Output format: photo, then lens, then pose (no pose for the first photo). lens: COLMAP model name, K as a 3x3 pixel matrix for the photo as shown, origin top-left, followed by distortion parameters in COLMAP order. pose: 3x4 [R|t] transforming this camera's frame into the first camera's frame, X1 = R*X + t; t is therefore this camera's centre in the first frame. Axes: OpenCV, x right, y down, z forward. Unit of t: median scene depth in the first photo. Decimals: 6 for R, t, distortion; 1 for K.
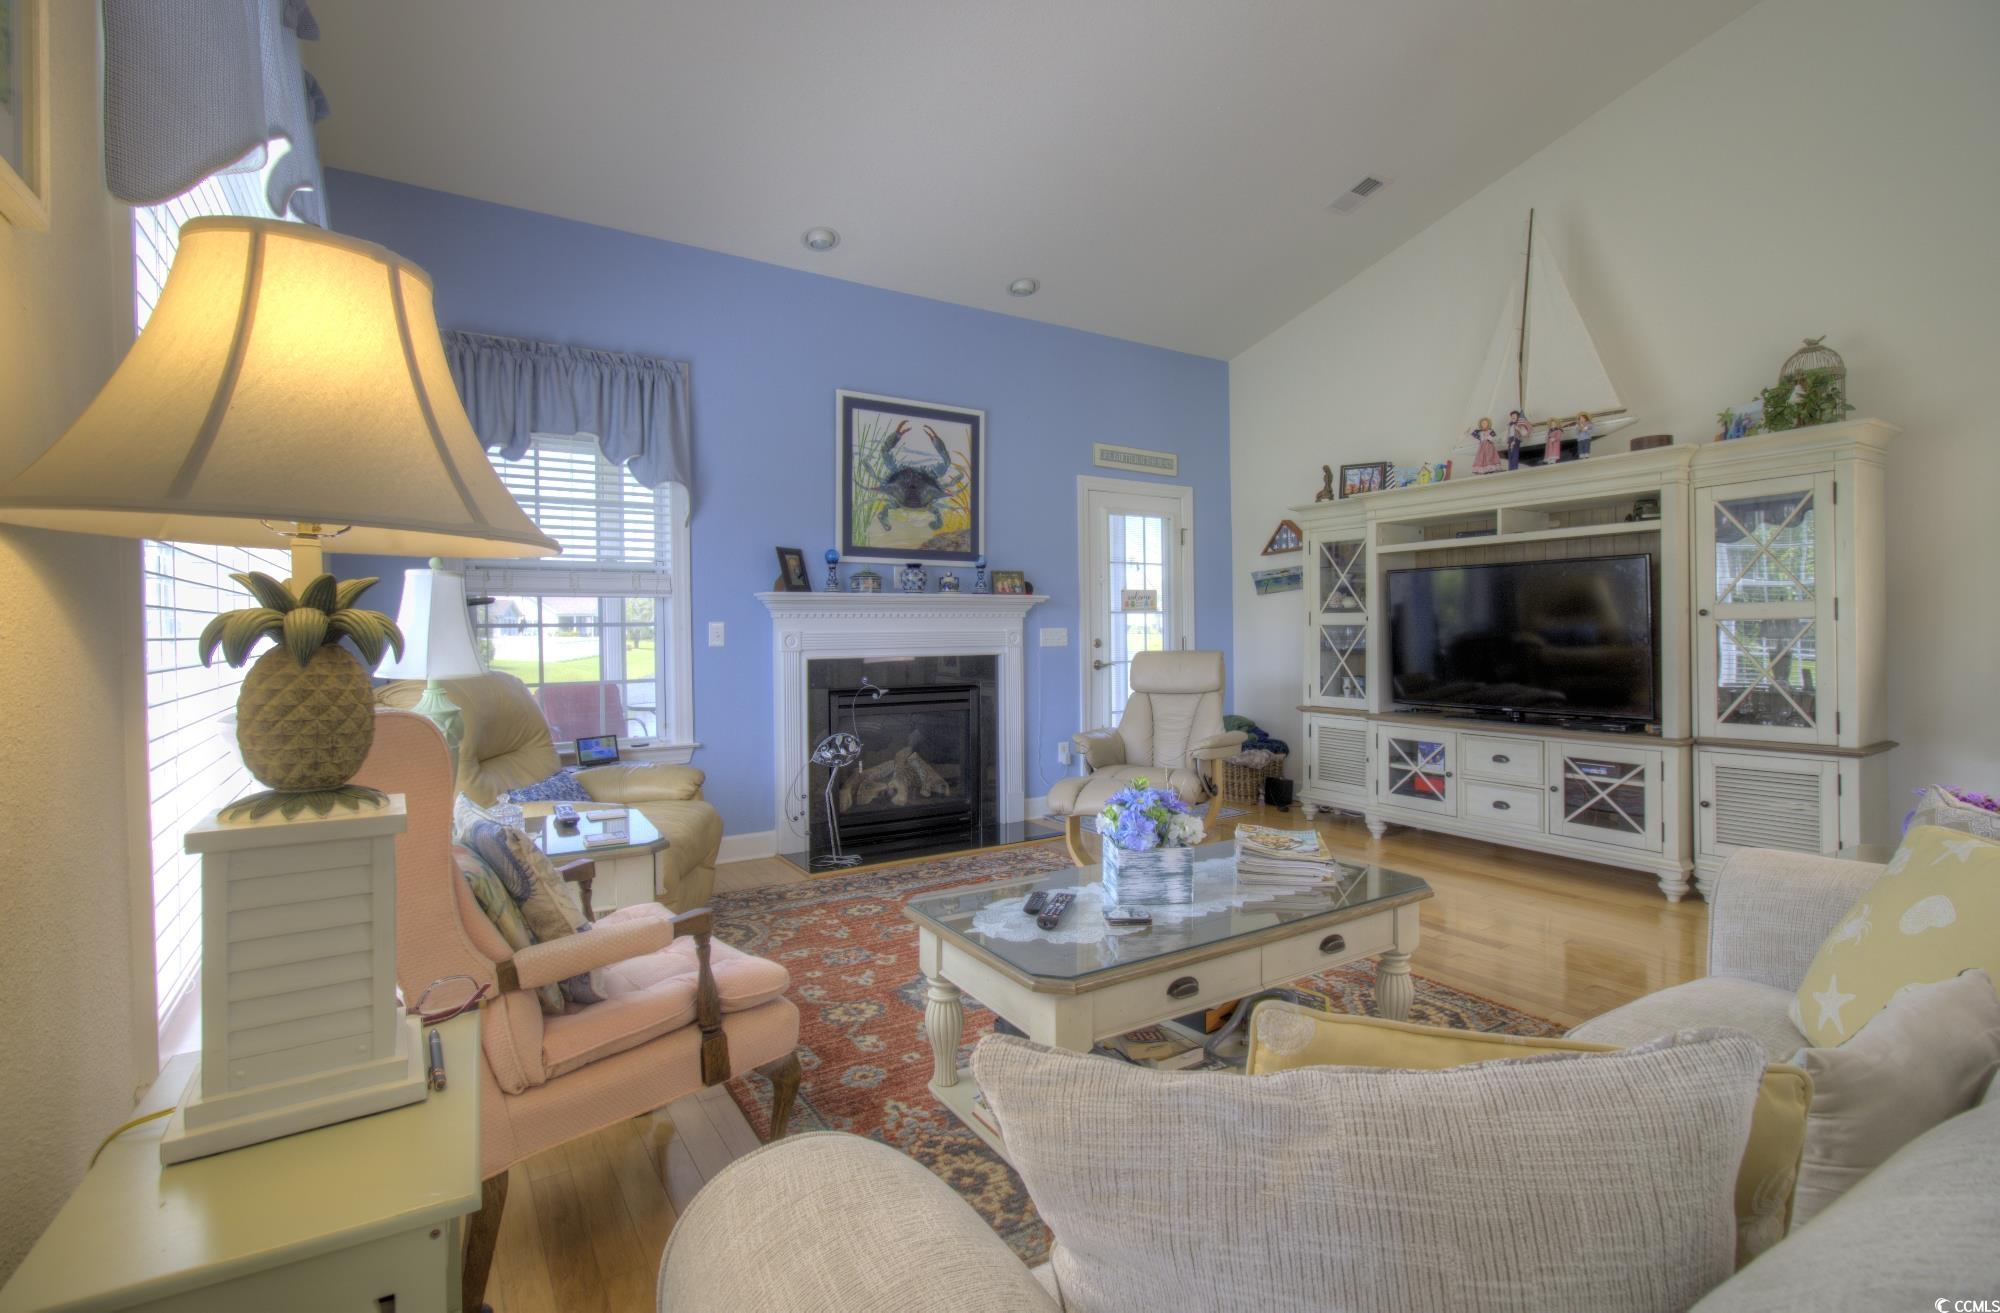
lens RADIAL K [[921.1, 0, 1012.9], [0, 921.1, 641.7], [0, 0, 1]] dist [-0.010209, 0.010799]
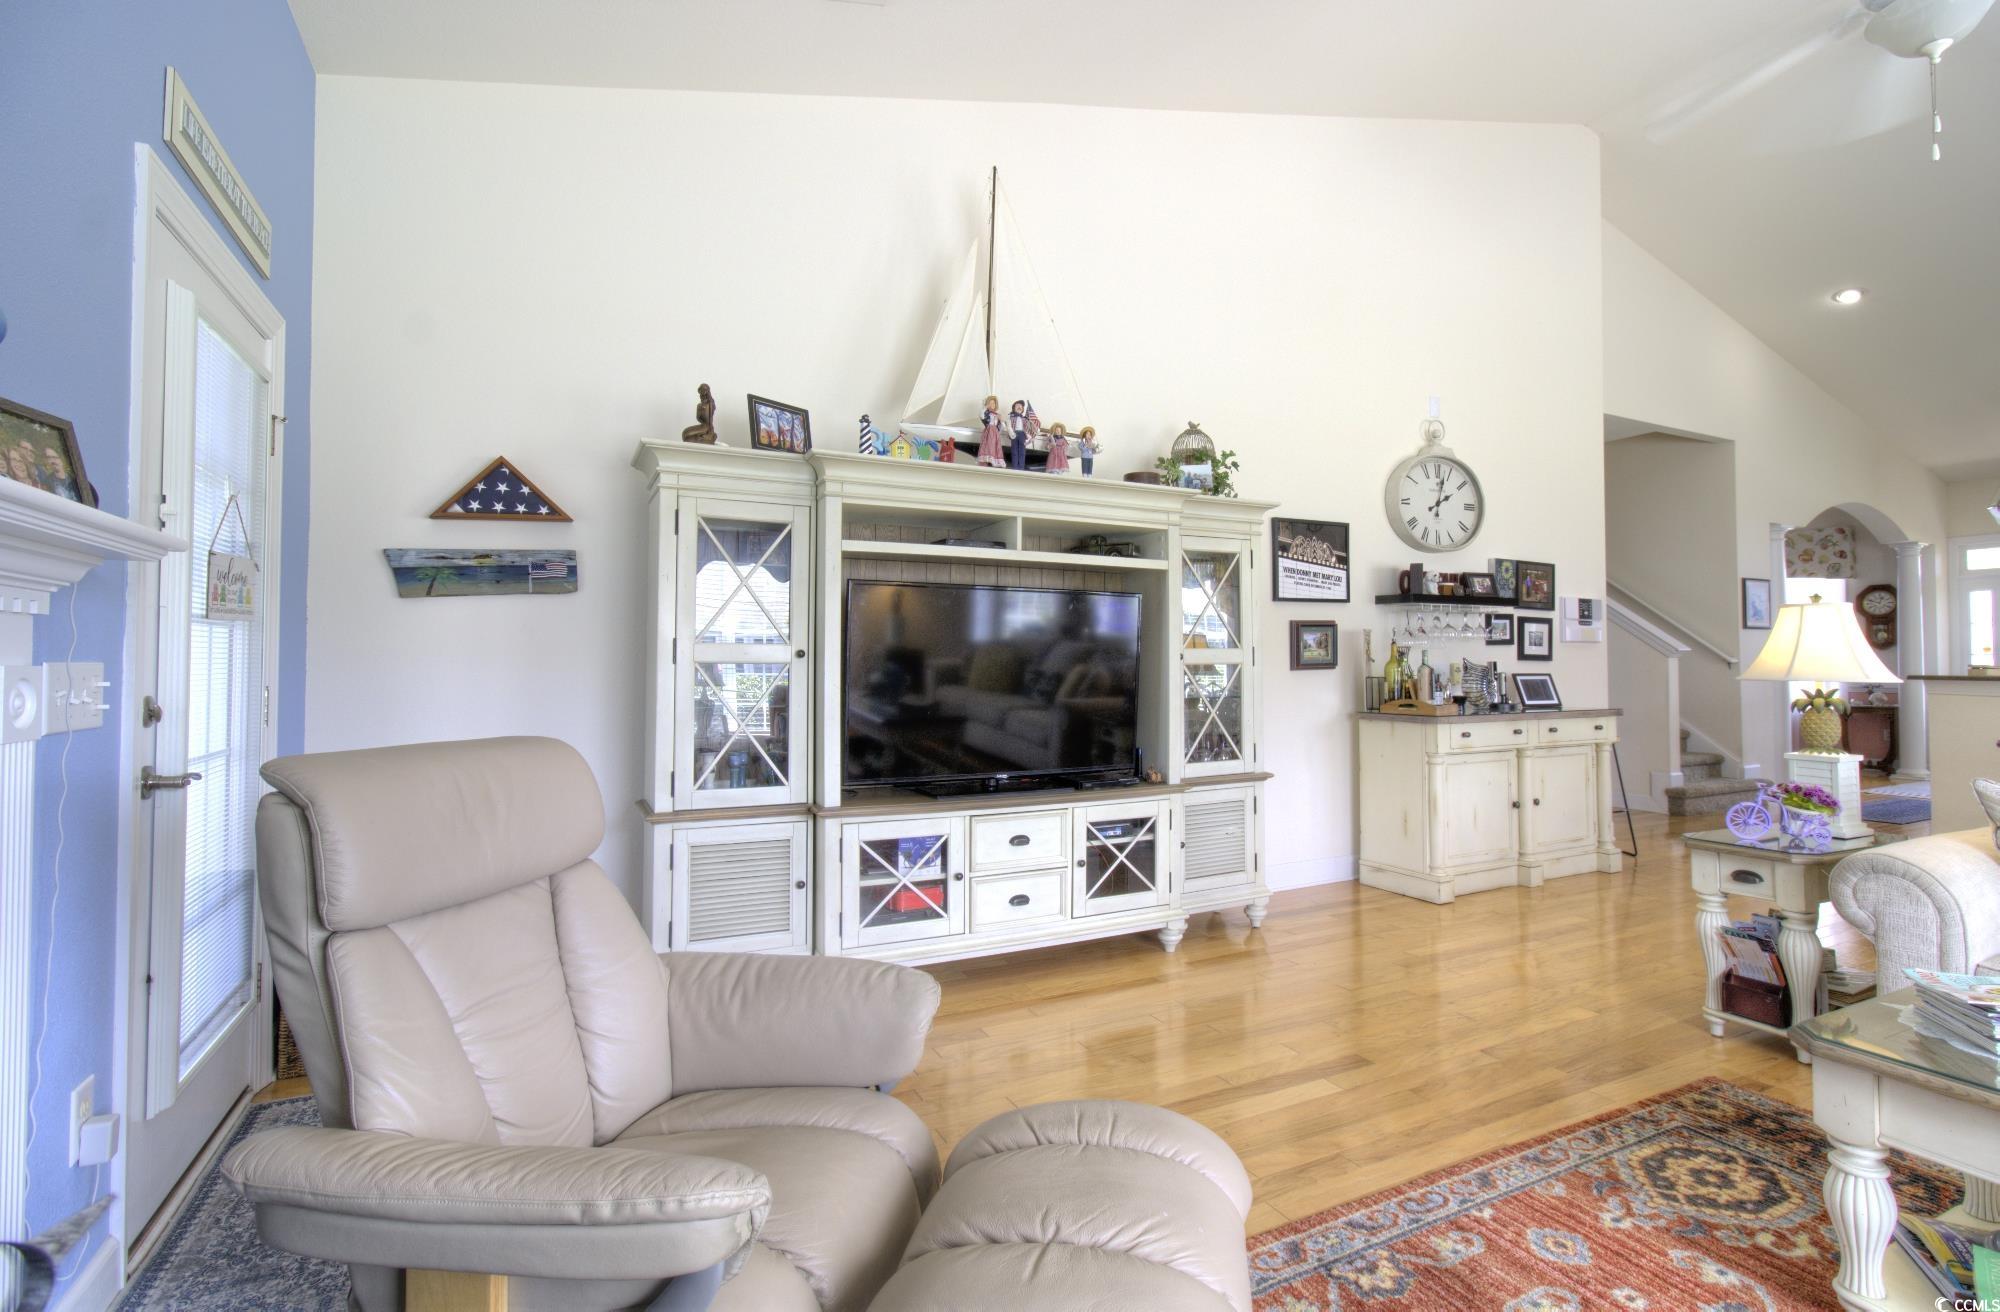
lens RADIAL K [[921.1, 0, 1012.9], [0, 921.1, 641.2], [0, 0, 1]] dist [-0.010209, 0.010799]
pose [[0.105876, 0.037517, 0.993671, -0.216444], [0.010492, 0.999190, -0.038843, -0.008567], [-0.994324, 0.014538, 0.105397, 0.806868]]
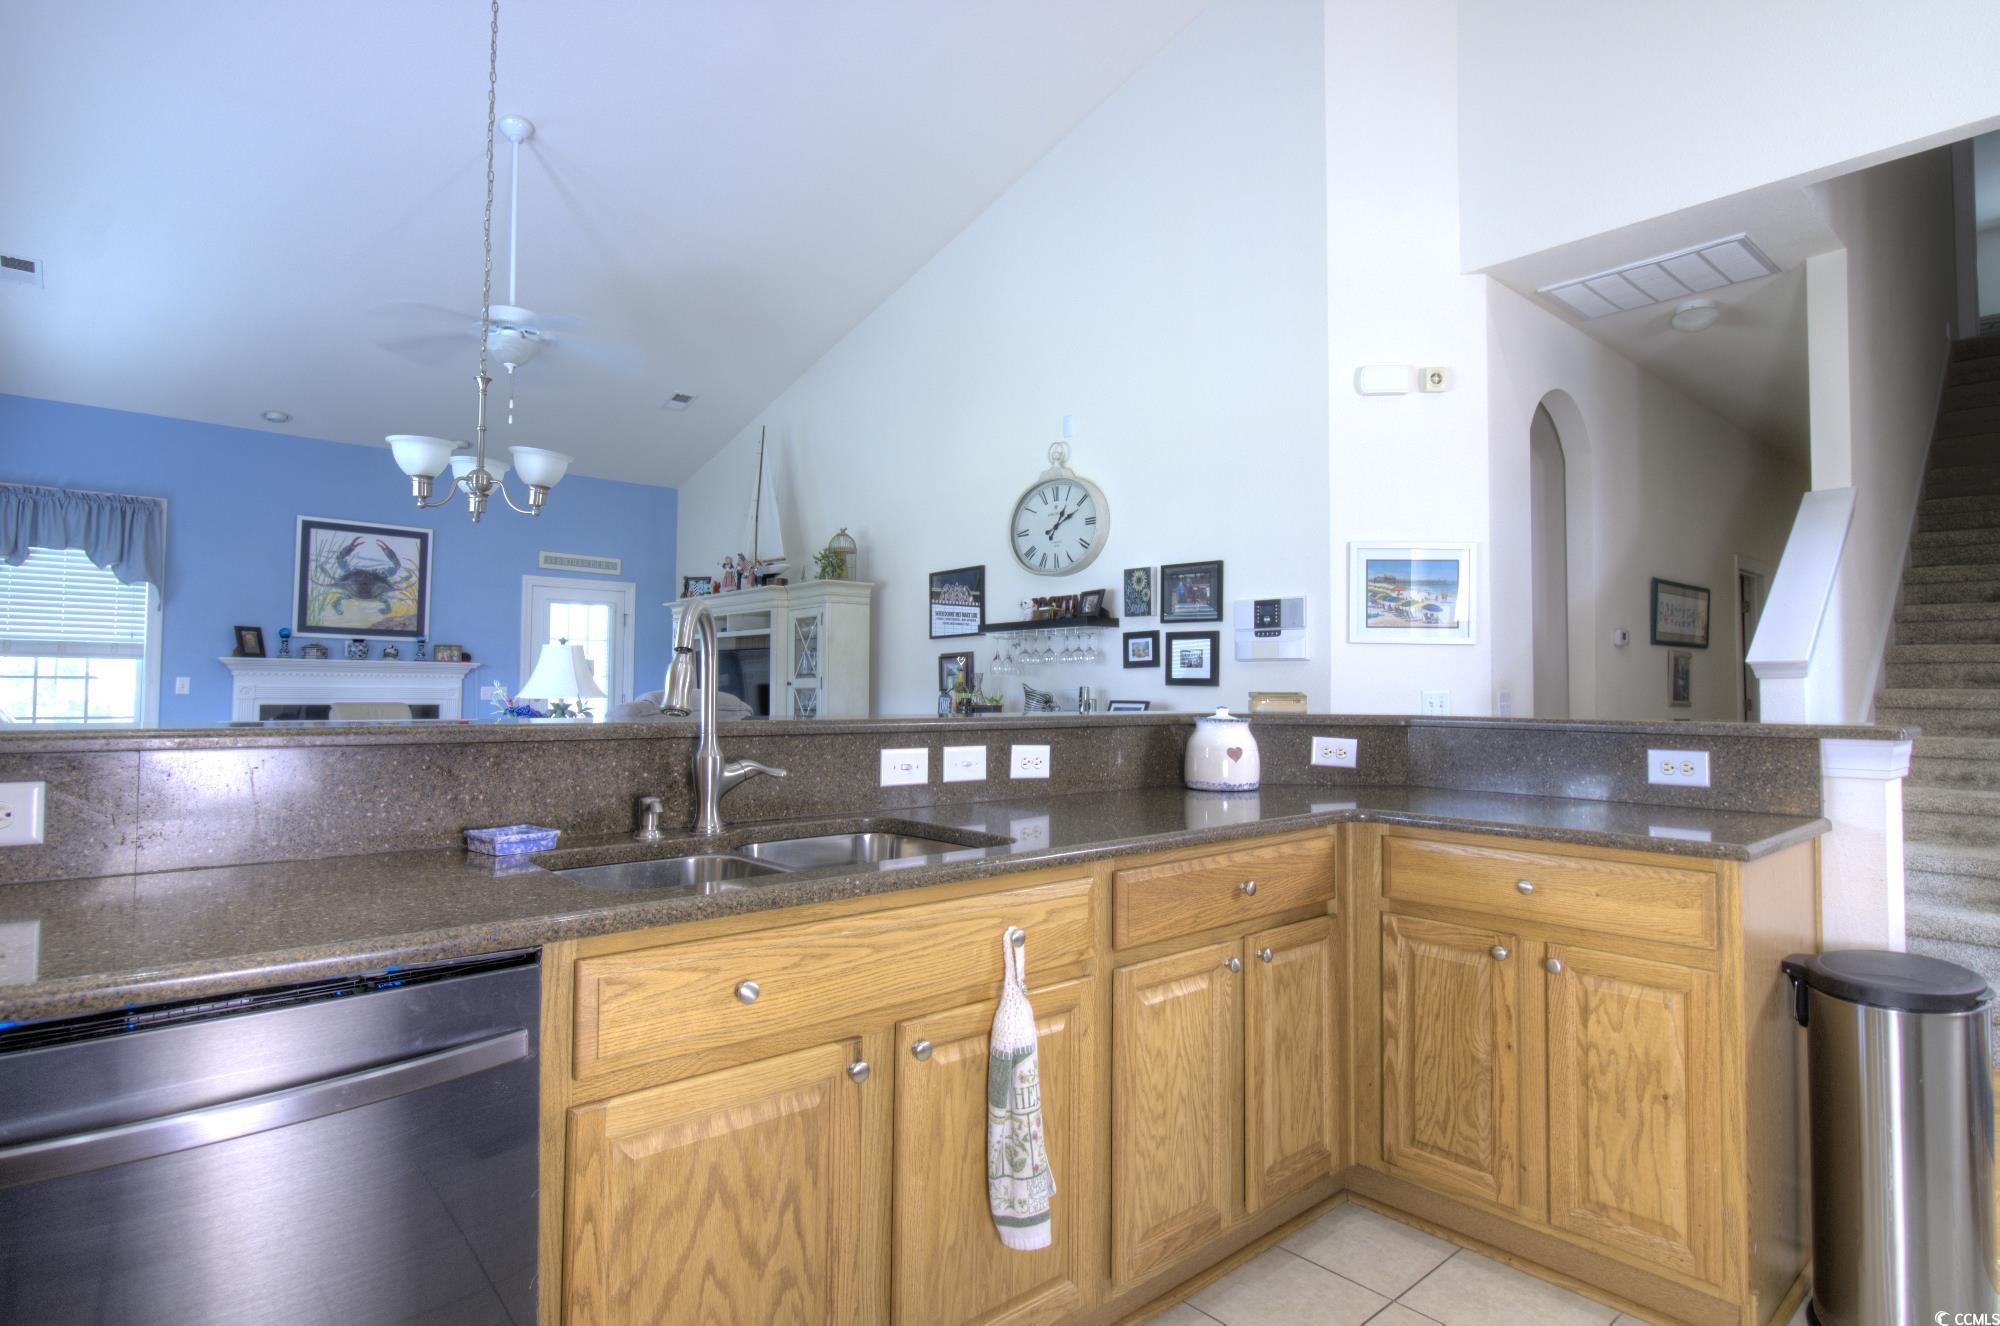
lens RADIAL K [[1026.2, 0, 1013.3], [0, 1026.2, 658.7], [0, 0, 1]] dist [-0.004300, 0.000591]
pose [[0.989127, 0.022979, 0.145256, 0.664275], [-0.016503, 0.998822, -0.045631, 0.000586], [-0.146134, 0.042738, 0.988341, -0.701250]]
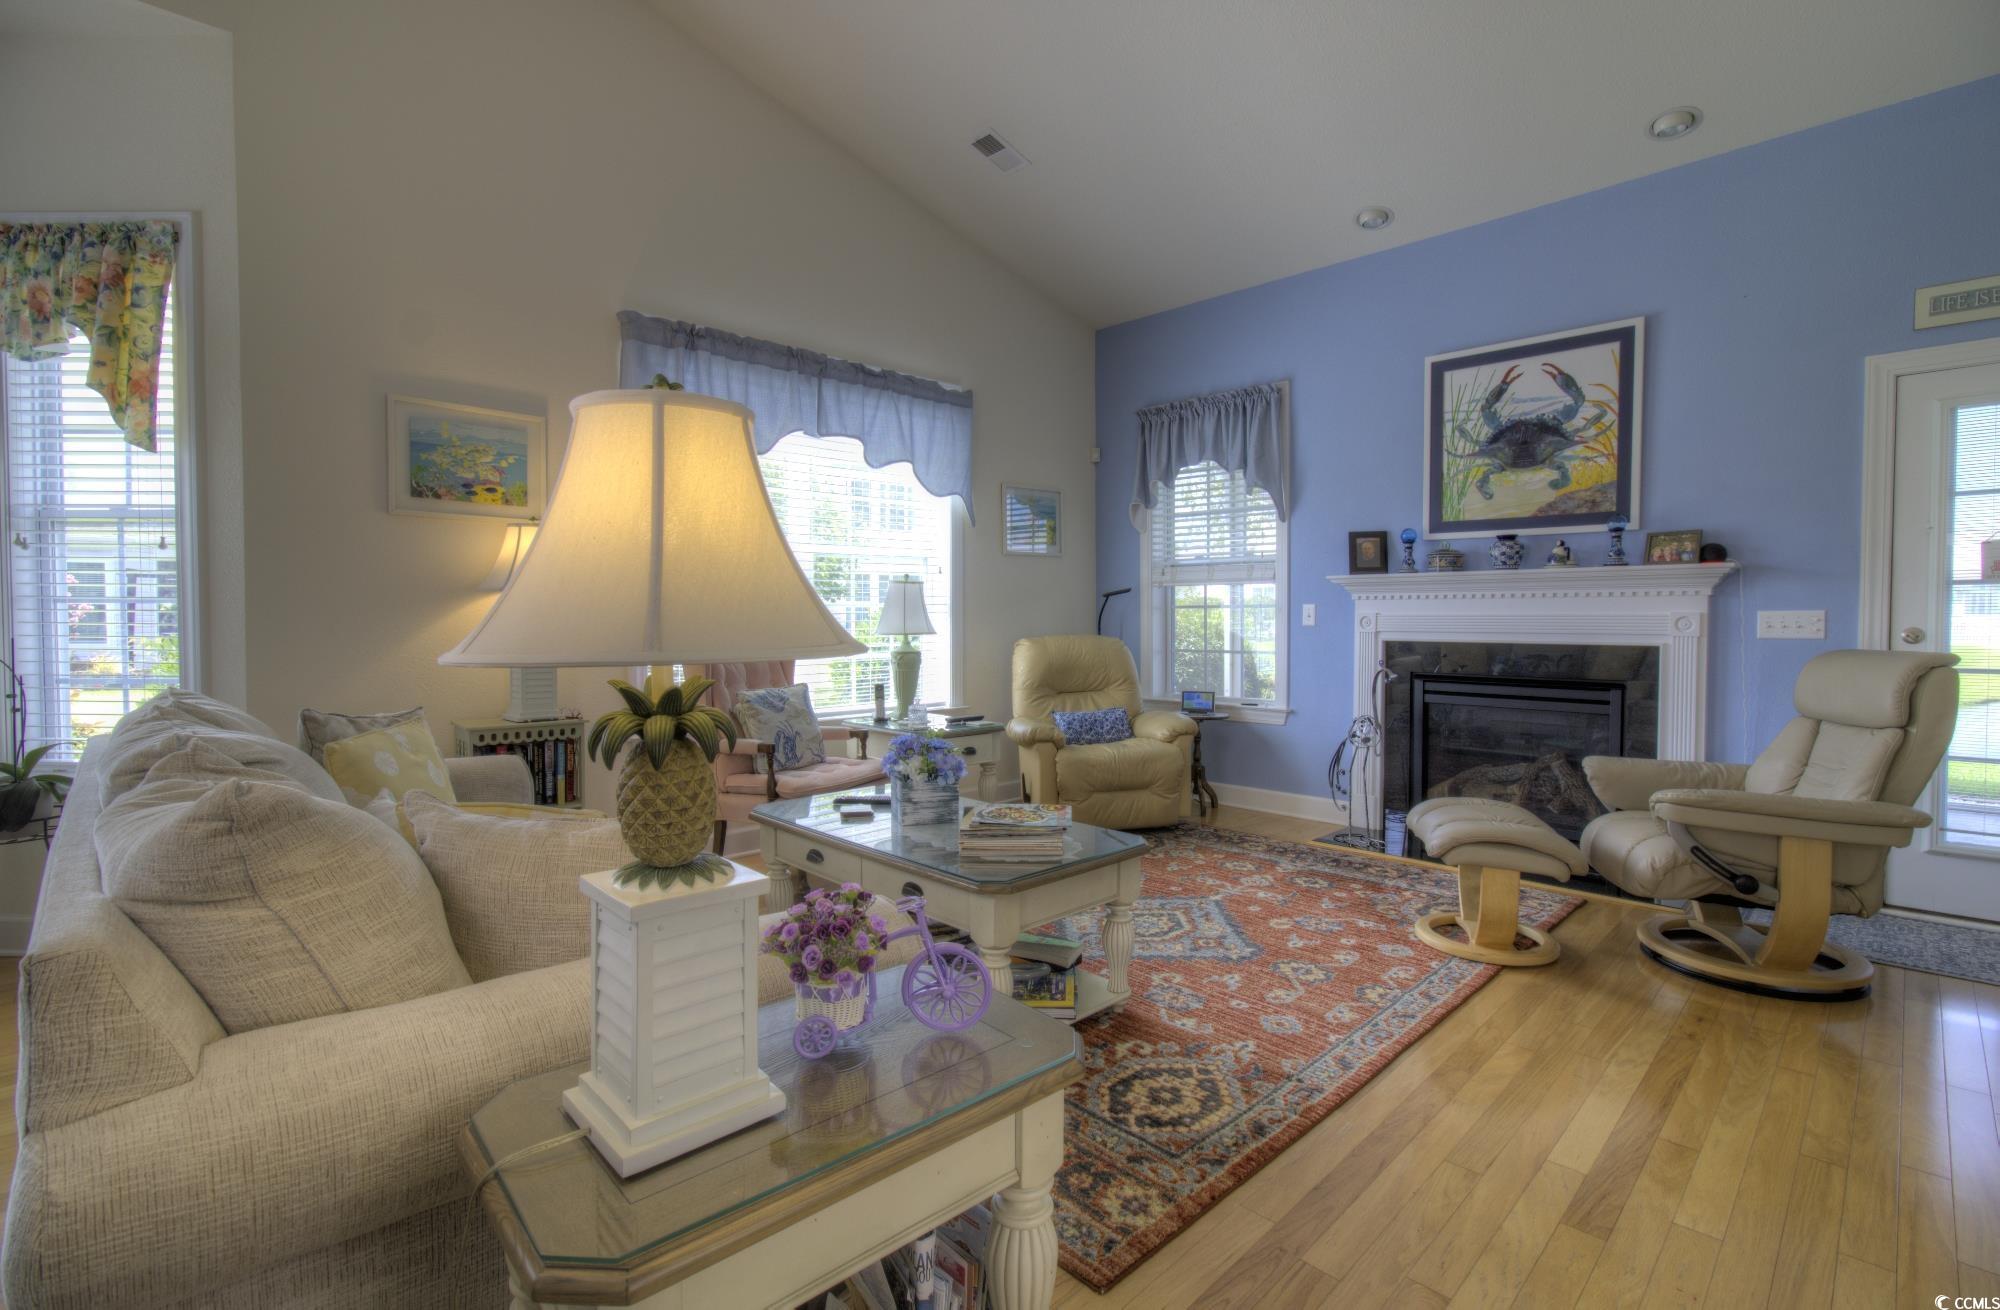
lens RADIAL K [[909.2, 0, 1009.6], [0, 909.2, 640.8], [0, 0, 1]] dist [-0.000586, 0.000154]
pose [[0.207296, 0.038004, -0.977540, 0.632828], [-0.014778, 0.999253, 0.035714, -0.009896], [0.978167, 0.007043, 0.207703, 0.379470]]
